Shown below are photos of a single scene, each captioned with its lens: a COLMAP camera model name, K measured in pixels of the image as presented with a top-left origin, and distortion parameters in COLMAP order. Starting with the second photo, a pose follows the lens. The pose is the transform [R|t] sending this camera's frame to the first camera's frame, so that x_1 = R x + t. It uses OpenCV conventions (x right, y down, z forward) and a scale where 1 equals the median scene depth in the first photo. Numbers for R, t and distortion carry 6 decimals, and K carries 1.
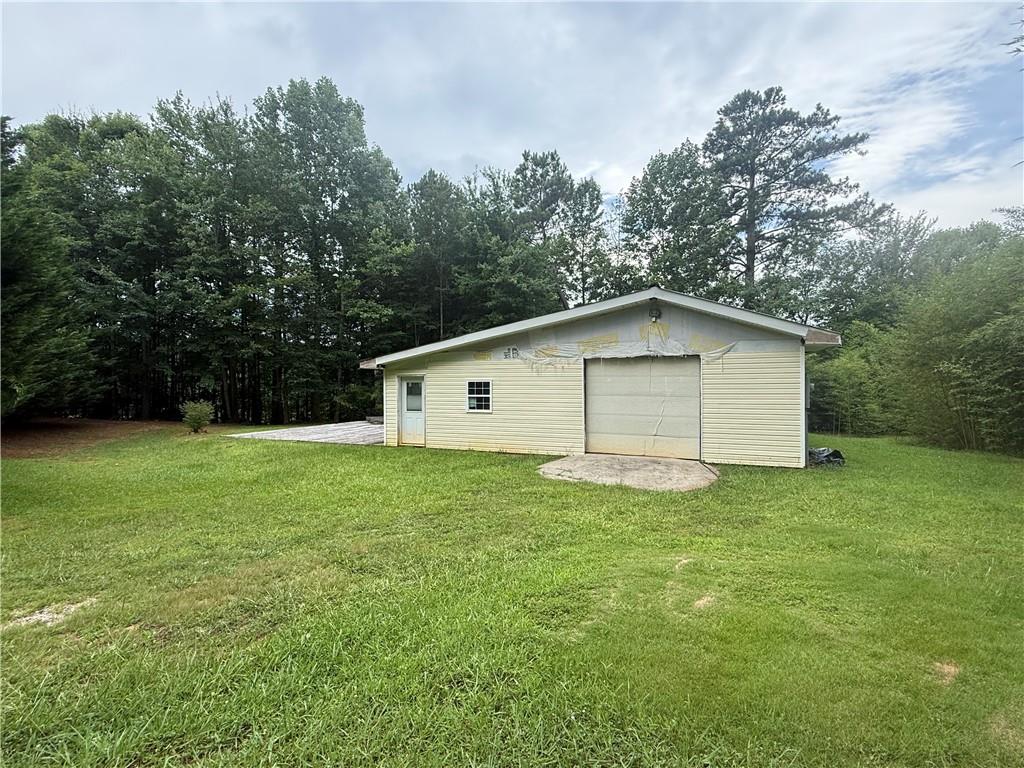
lens RADIAL K [[477.1, 0, 504.5], [0, 477.1, 383.5], [0, 0, 1]] dist [0.003933, -0.000763]
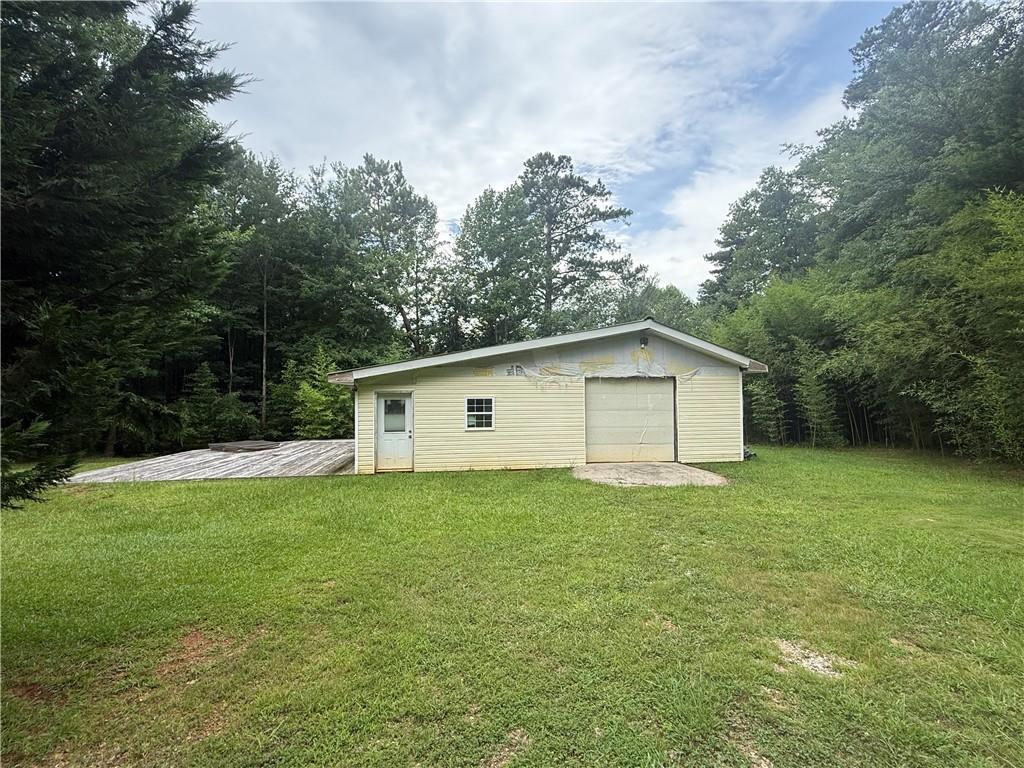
lens RADIAL K [[477.1, 0, 504.5], [0, 477.1, 383.5], [0, 0, 1]] dist [0.003933, -0.000763]
pose [[0.853496, 0.012912, 0.520940, -0.618436], [0.003613, 0.999522, -0.030694, -0.005095], [-0.521087, 0.028079, 0.853041, 0.174832]]
